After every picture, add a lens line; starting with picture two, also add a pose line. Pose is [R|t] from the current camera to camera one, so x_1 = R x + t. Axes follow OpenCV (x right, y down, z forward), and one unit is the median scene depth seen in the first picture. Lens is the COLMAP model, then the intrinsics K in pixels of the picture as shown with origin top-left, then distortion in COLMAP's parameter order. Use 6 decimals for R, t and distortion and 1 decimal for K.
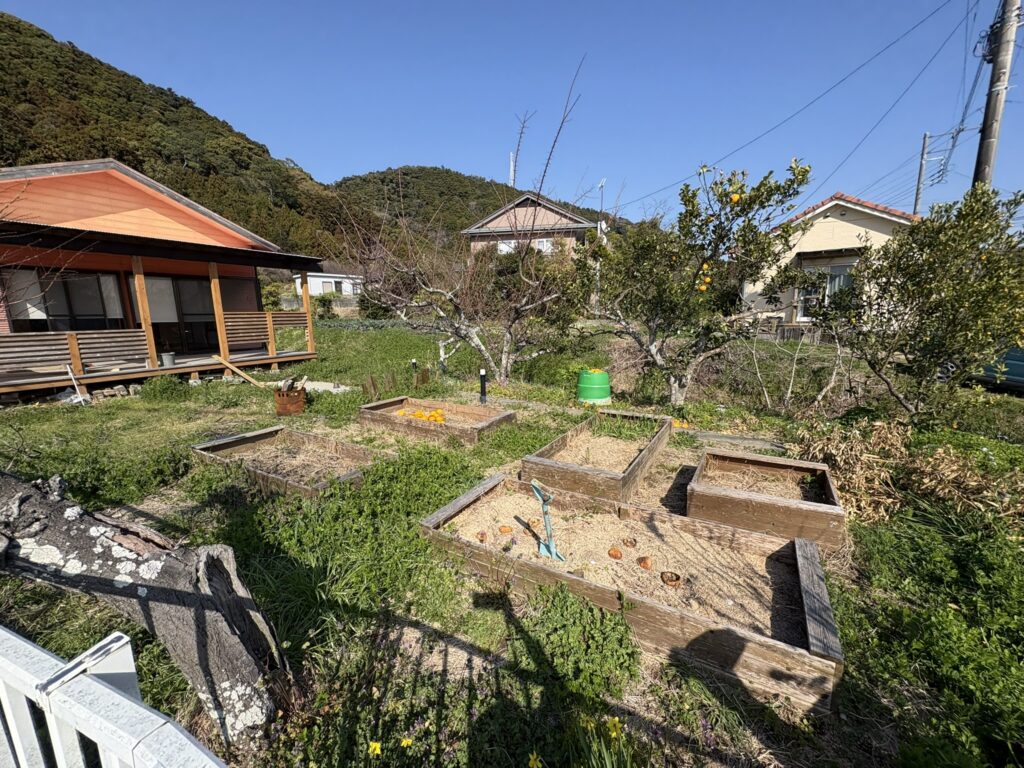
lens RADIAL K [[410.4, 0, 514.4], [0, 410.4, 383.4], [0, 0, 1]] dist [-0.001244, 0.000106]
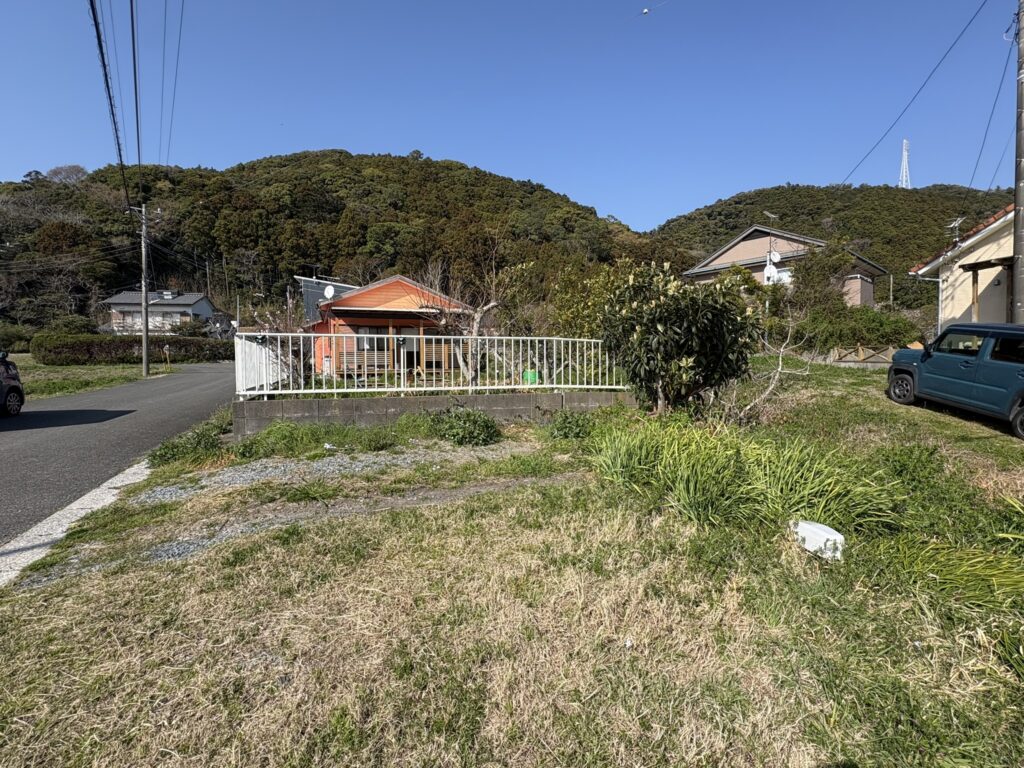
lens RADIAL K [[468.4, 0, 513.7], [0, 468.4, 382.7], [0, 0, 1]] dist [-0.000204, 0.000981]
pose [[0.761306, 0.032070, -0.647599, 1.374669], [-0.110612, 0.990559, -0.080979, 0.181491], [0.638888, 0.133282, 0.757666, -0.504106]]
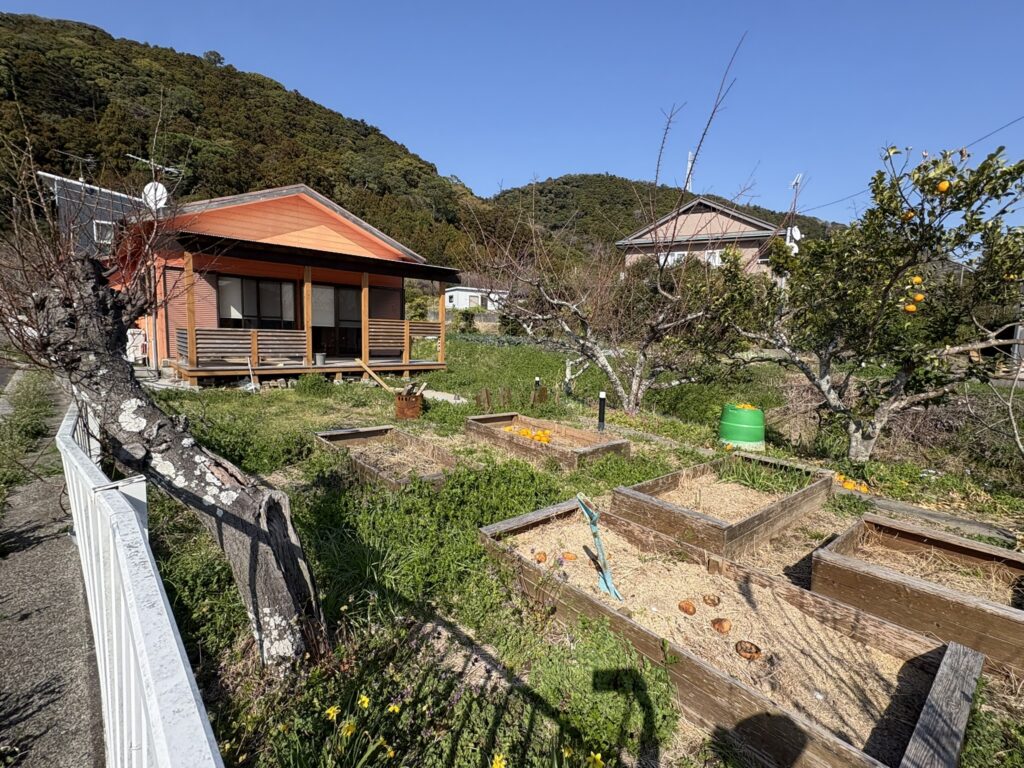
lens RADIAL K [[468.4, 0, 510.8], [0, 468.4, 383.5], [0, 0, 1]] dist [-0.000204, 0.000981]
pose [[0.941069, 0.082705, -0.327948, 0.060974], [-0.103850, 0.993460, -0.047466, 0.015199], [0.321877, 0.078727, 0.943503, -0.015897]]
